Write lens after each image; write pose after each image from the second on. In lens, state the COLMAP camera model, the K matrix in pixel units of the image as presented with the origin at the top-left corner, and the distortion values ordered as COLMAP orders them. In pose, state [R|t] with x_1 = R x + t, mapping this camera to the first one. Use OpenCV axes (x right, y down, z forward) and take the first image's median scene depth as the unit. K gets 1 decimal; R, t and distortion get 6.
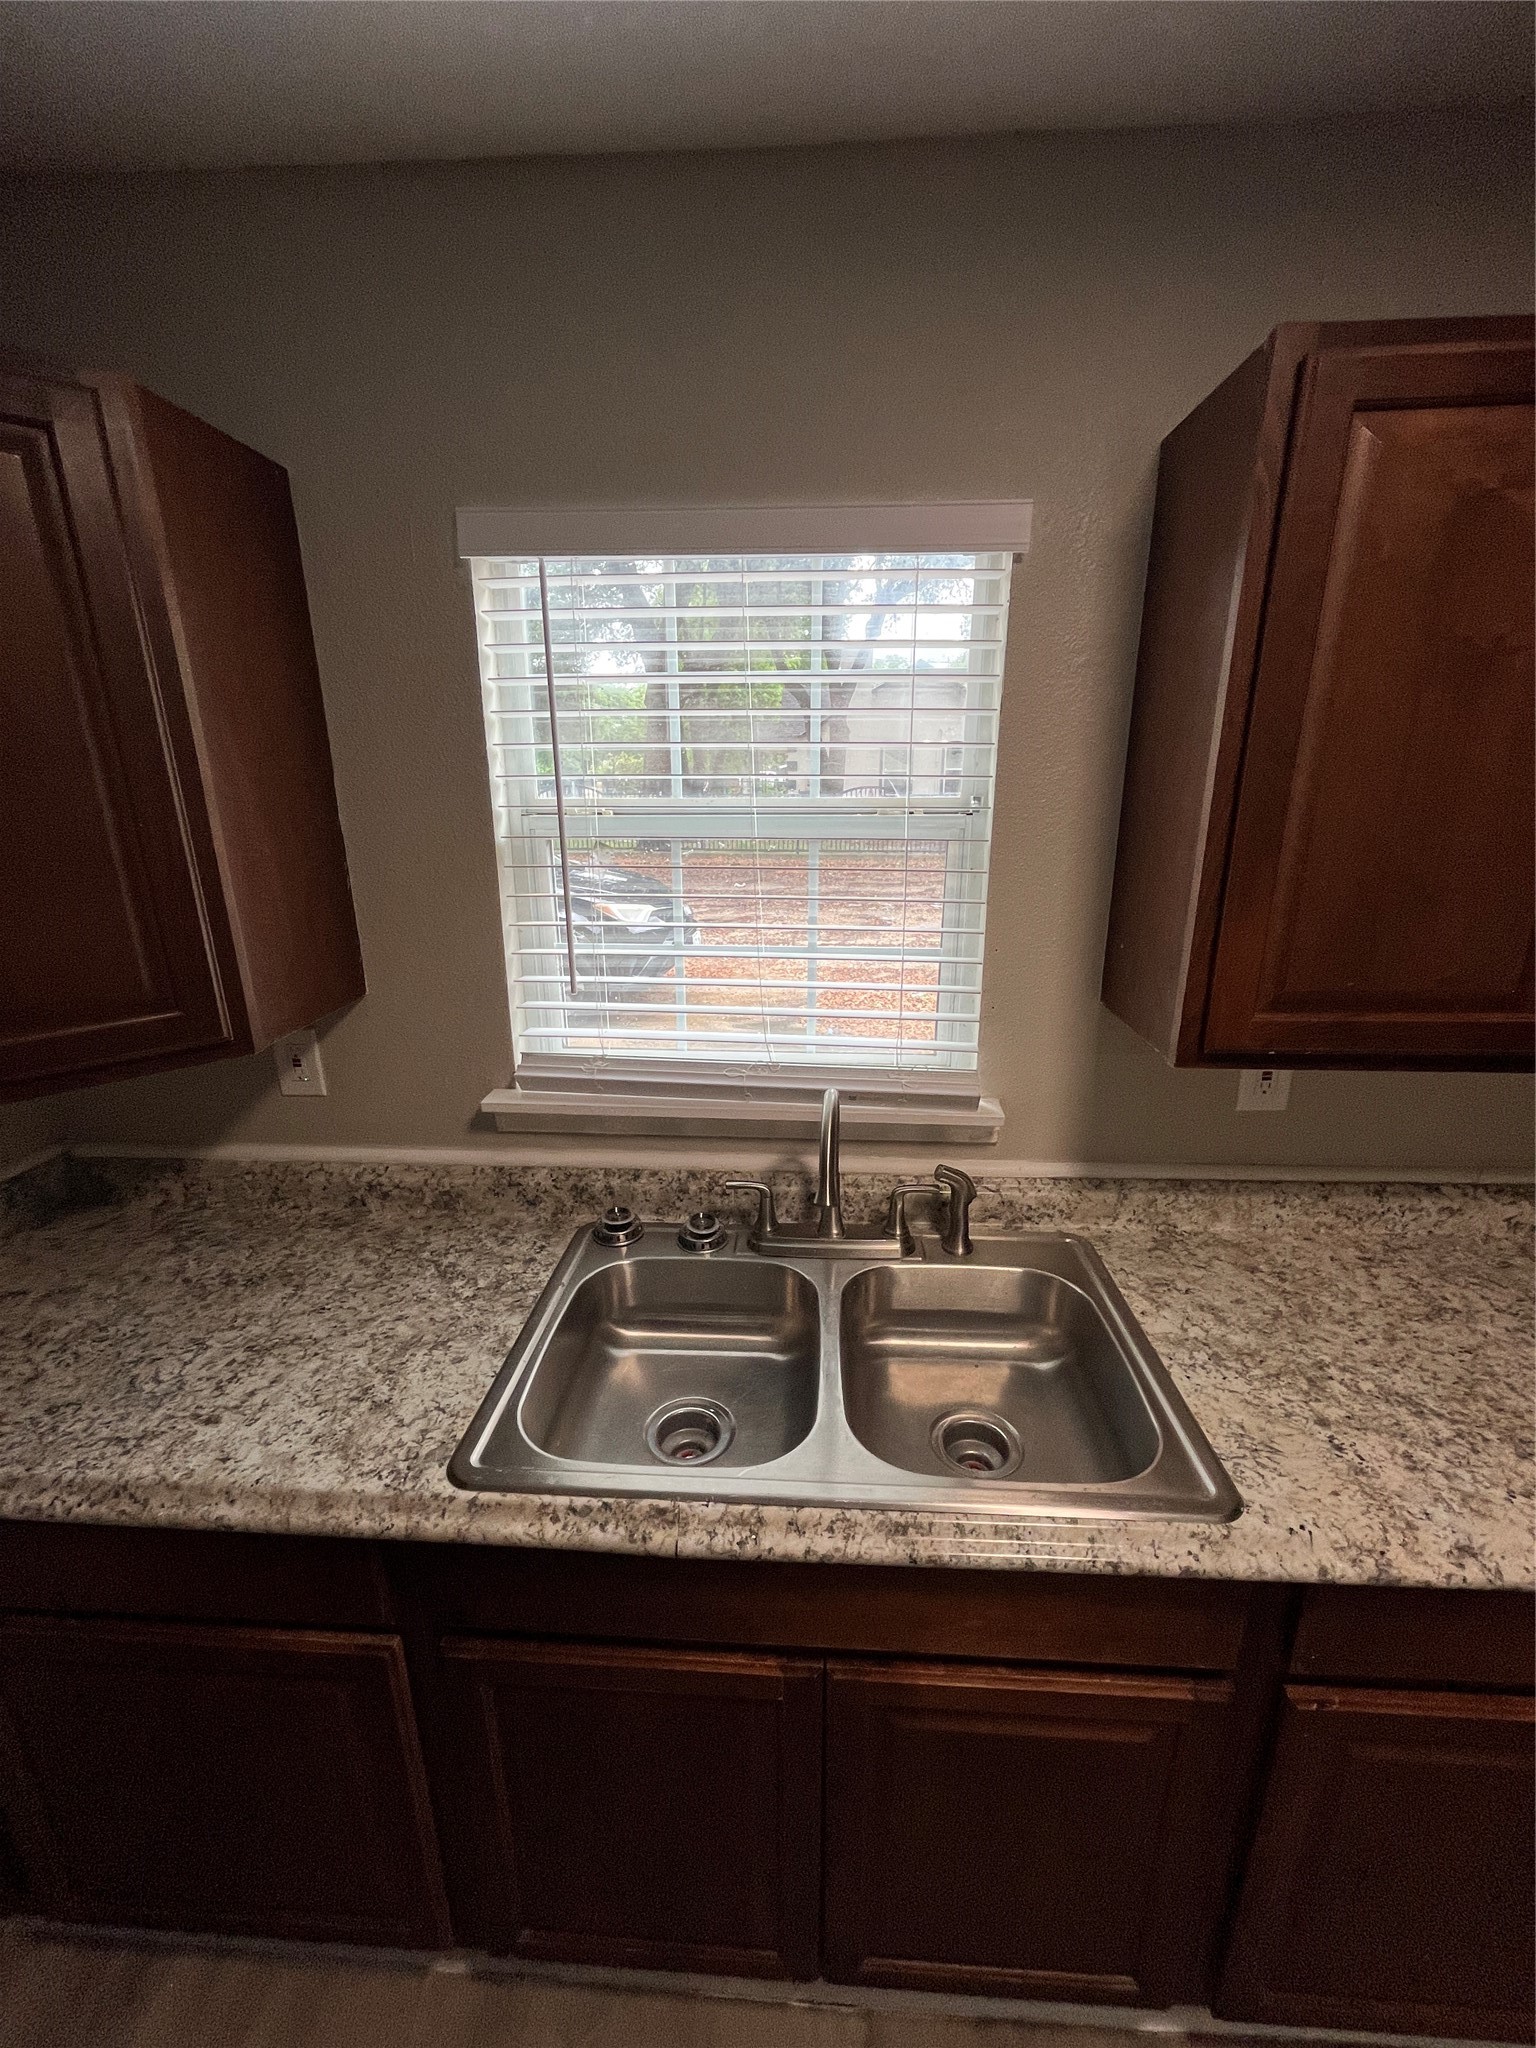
lens RADIAL K [[821.9, 0, 761.6], [0, 821.9, 1029.6], [0, 0, 1]] dist [0.003441, 0.000451]
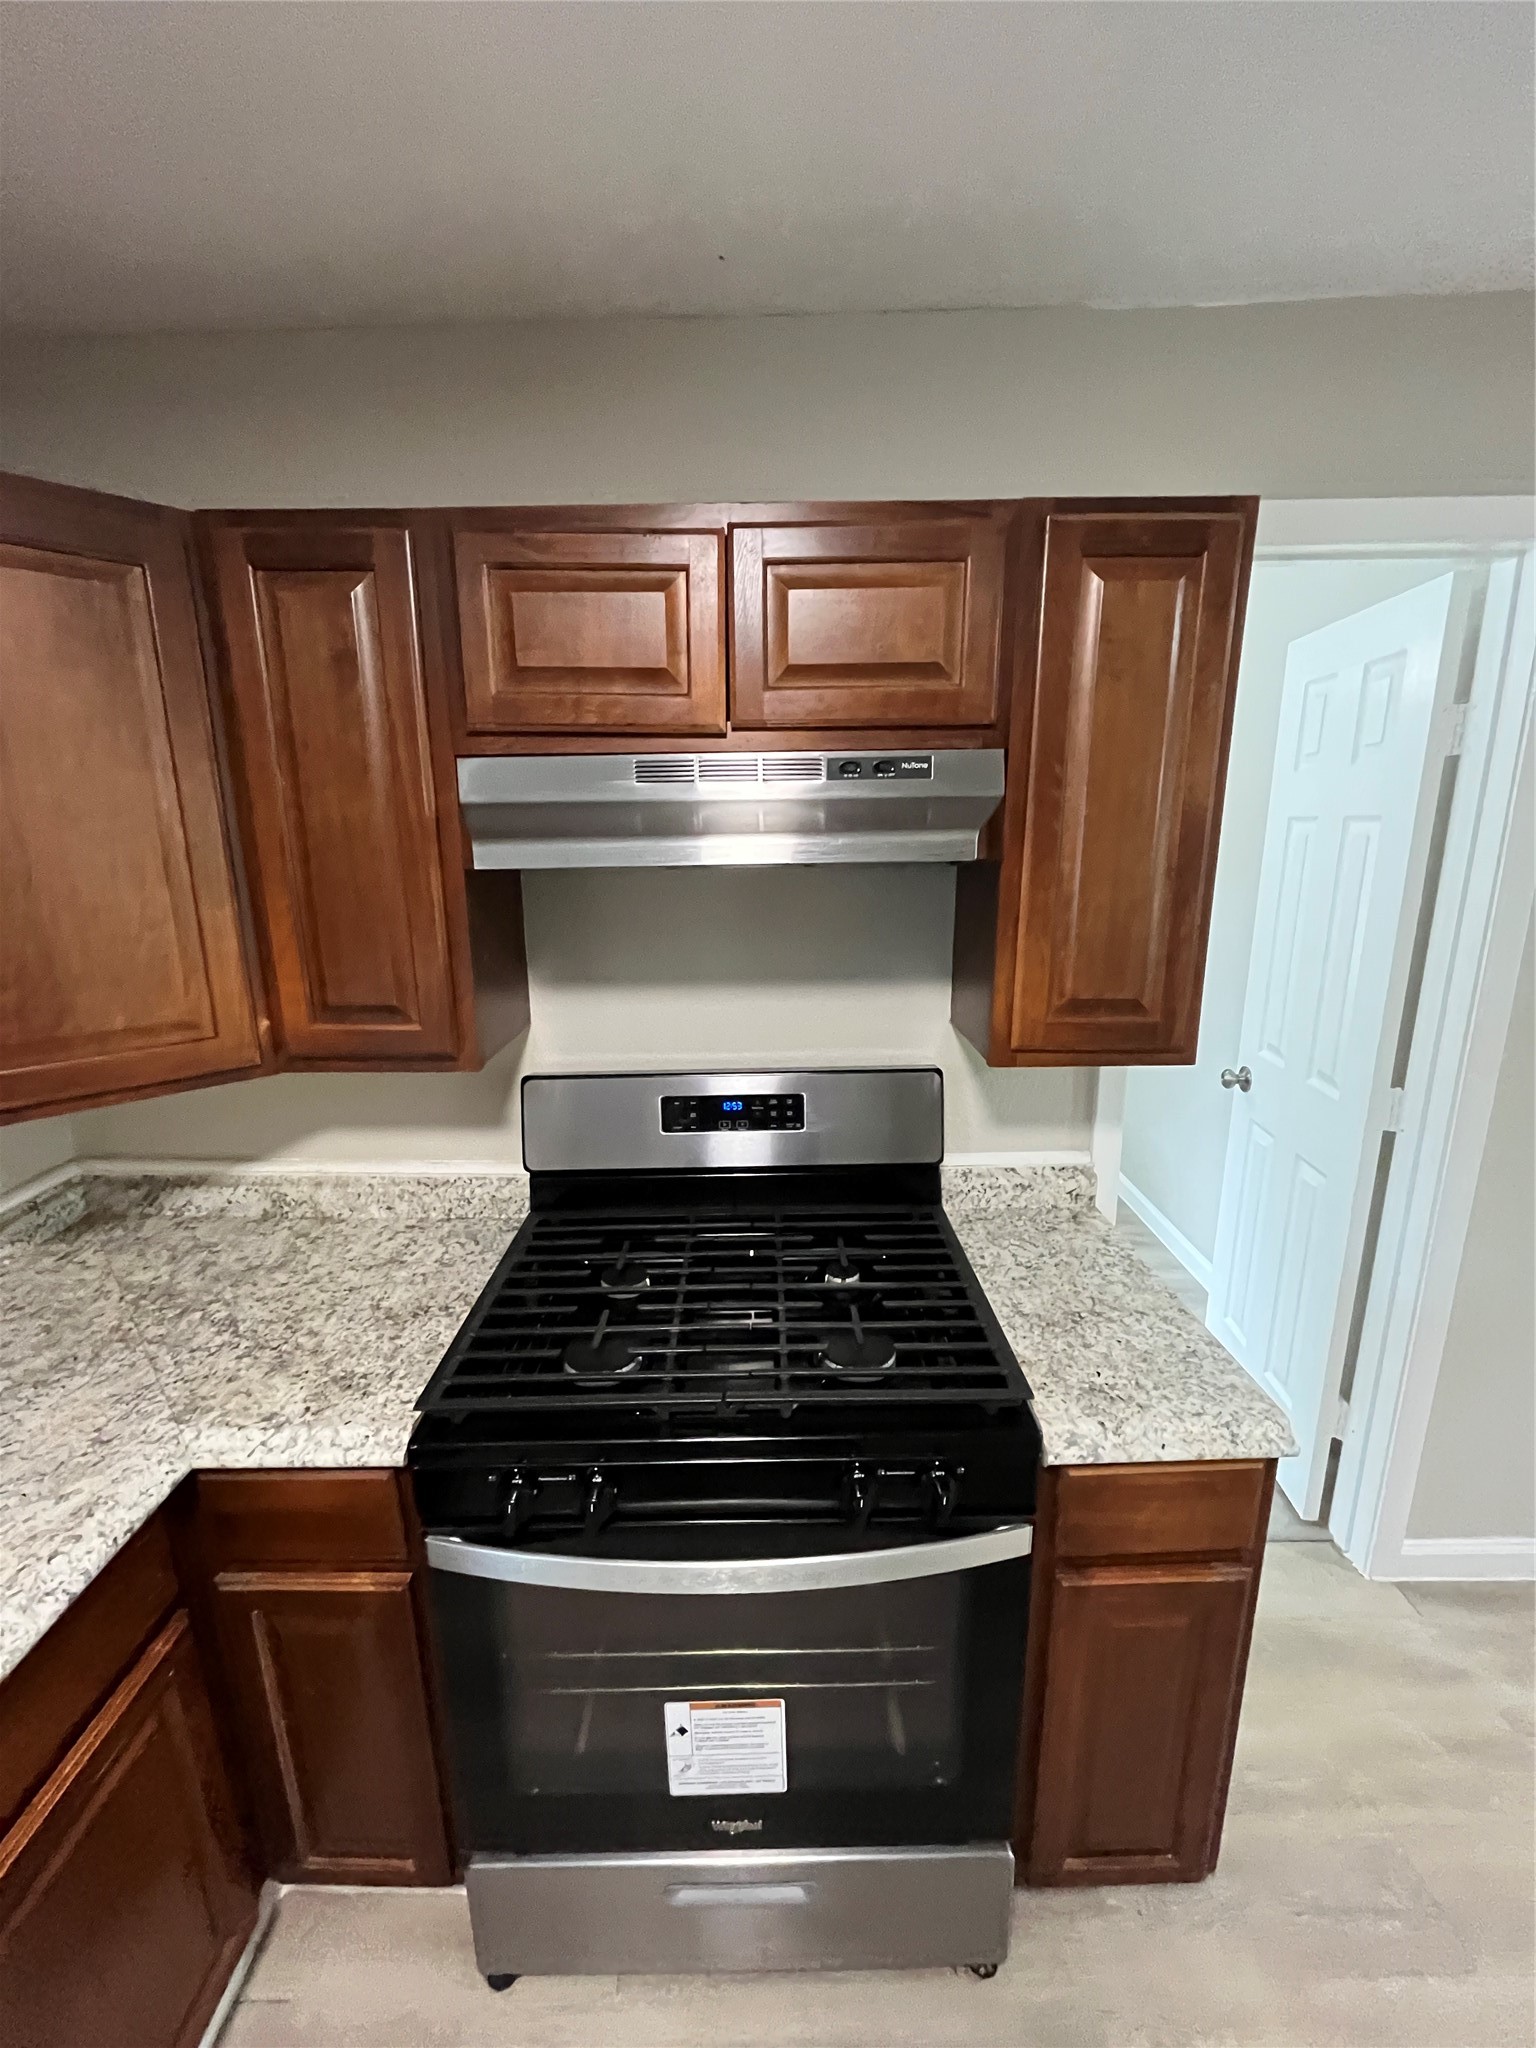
lens RADIAL K [[821.9, 0, 774.7], [0, 821.9, 1019.2], [0, 0, 1]] dist [0.003441, 0.000451]
pose [[-0.997871, 0.029460, -0.058186, -1.099756], [-0.003942, 0.863292, 0.504690, -0.591418], [0.065100, 0.503845, -0.861337, 1.890353]]
